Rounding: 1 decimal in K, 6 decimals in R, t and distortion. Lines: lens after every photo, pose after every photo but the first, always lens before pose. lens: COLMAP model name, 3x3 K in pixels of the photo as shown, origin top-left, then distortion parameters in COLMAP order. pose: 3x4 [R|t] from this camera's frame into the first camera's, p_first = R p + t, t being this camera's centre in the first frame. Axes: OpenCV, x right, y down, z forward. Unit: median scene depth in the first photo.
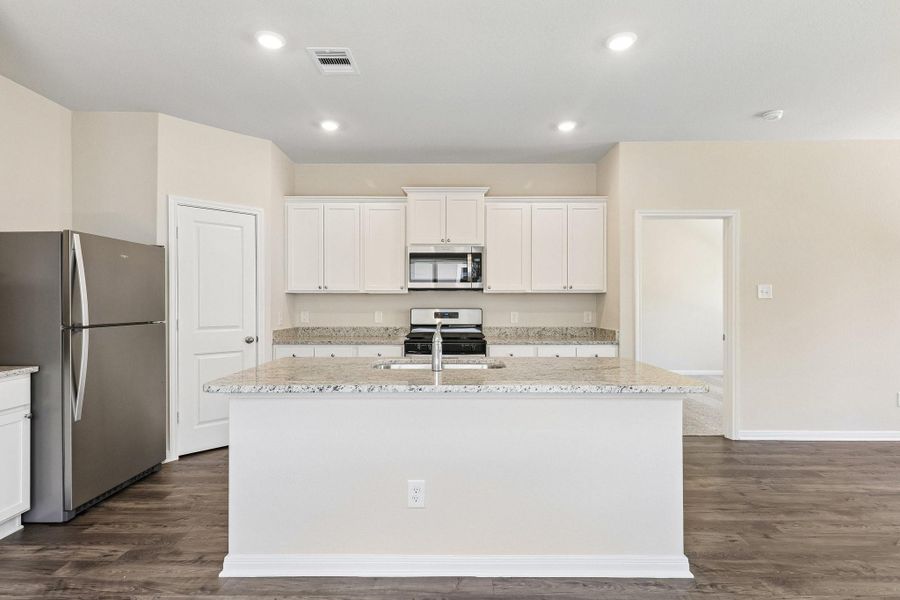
lens RADIAL K [[450.7, 0, 453.0], [0, 450.7, 305.2], [0, 0, 1]] dist [0.011554, -0.009177]
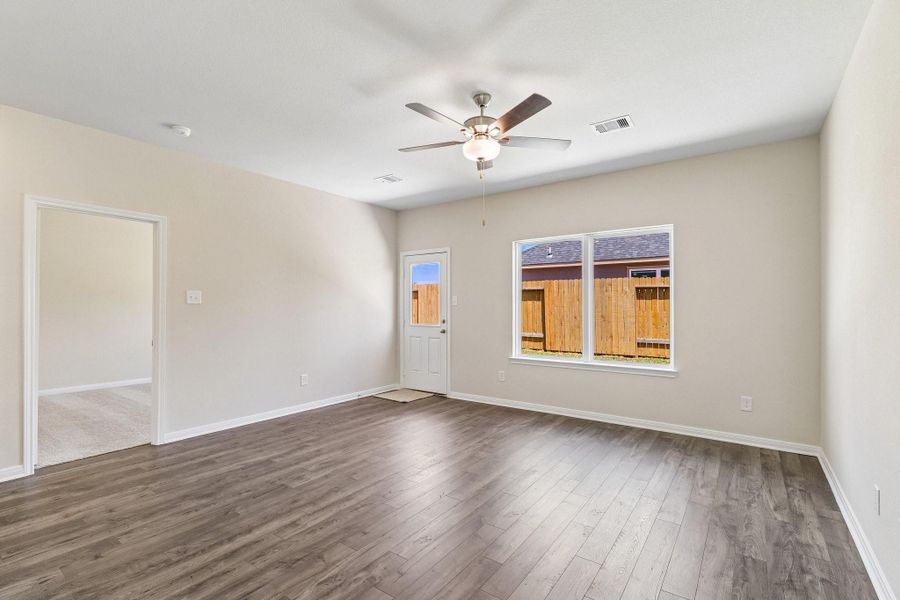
lens RADIAL K [[420.5, 0, 448.0], [0, 420.5, 304.7], [0, 0, 1]] dist [0.012485, -0.005447]
pose [[0.573513, 0.006094, 0.819174, 0.218399], [0.000402, 0.999970, -0.007720, -0.004920], [-0.819197, 0.004757, 0.573493, -0.061932]]
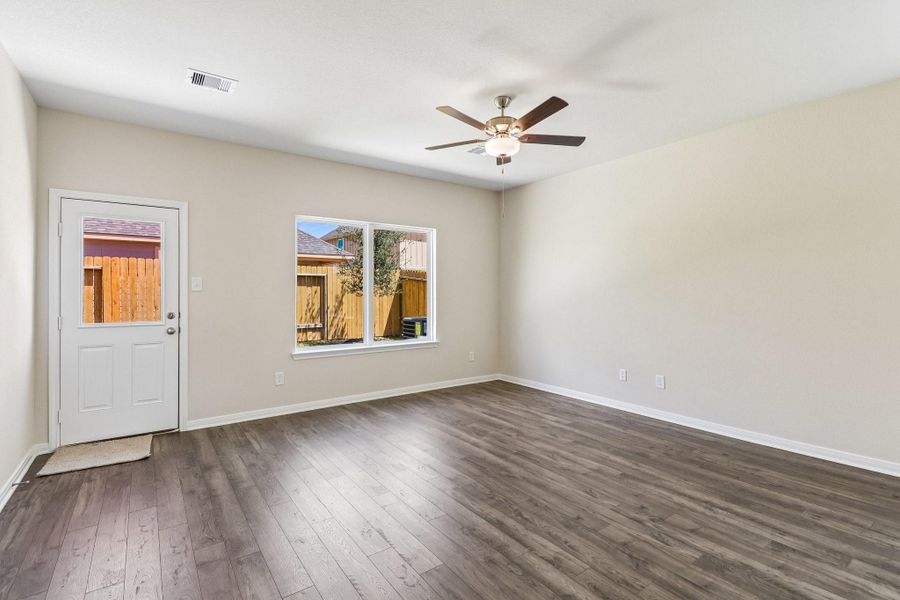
lens RADIAL K [[420.5, 0, 456.8], [0, 420.5, 295.6], [0, 0, 1]] dist [0.012485, -0.005447]
pose [[-0.594762, -0.000725, 0.803902, 0.262253], [0.004724, 0.999979, 0.004397, -0.005199], [-0.803888, 0.006413, -0.594746, 0.830060]]
